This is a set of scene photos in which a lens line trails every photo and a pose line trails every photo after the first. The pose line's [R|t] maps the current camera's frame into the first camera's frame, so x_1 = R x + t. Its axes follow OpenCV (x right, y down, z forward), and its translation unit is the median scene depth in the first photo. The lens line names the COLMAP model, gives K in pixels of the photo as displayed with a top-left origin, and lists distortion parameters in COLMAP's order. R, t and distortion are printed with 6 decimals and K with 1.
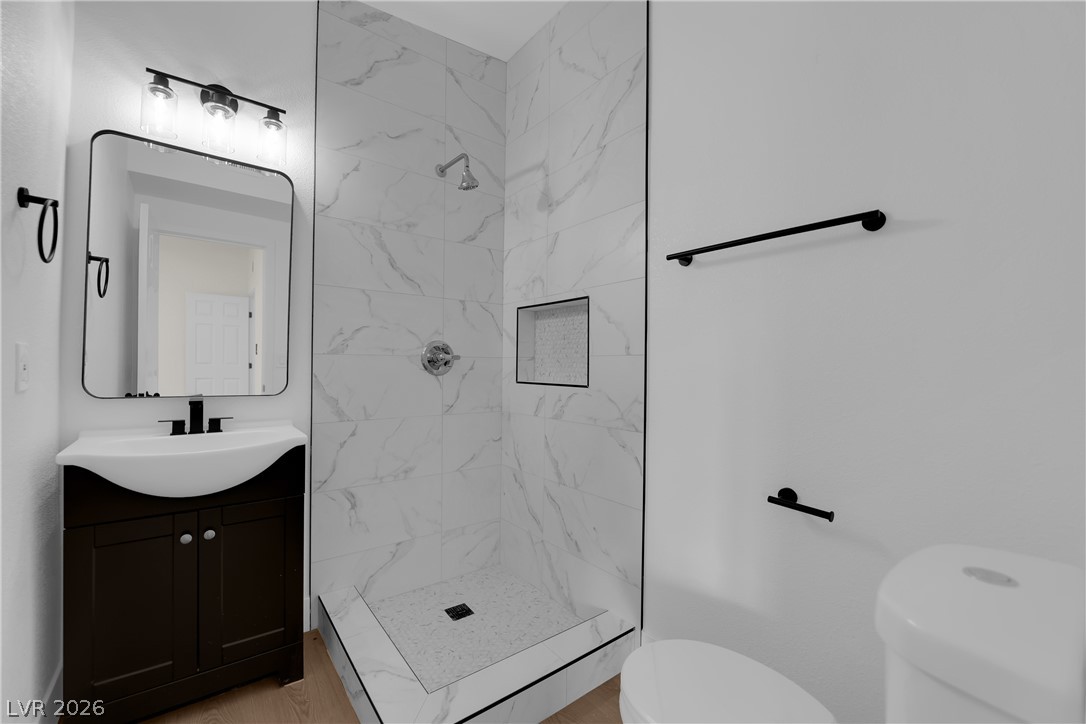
lens RADIAL K [[446.1, 0, 540.5], [0, 446.1, 357.3], [0, 0, 1]] dist [-0.014267, -0.001893]
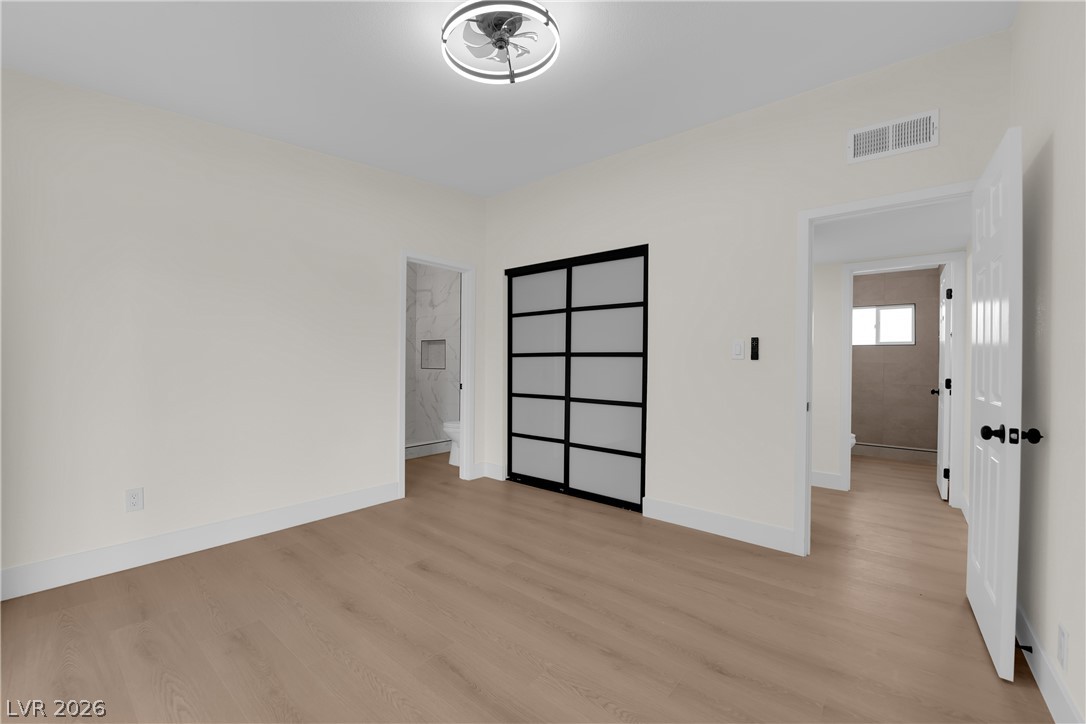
lens RADIAL K [[446.1, 0, 537.7], [0, 446.1, 366.4], [0, 0, 1]] dist [-0.014267, -0.001893]
pose [[0.978169, -0.001817, 0.207801, 0.080392], [-0.001991, 0.999834, 0.018111, -0.005922], [-0.207799, -0.018129, 0.978003, -1.900330]]
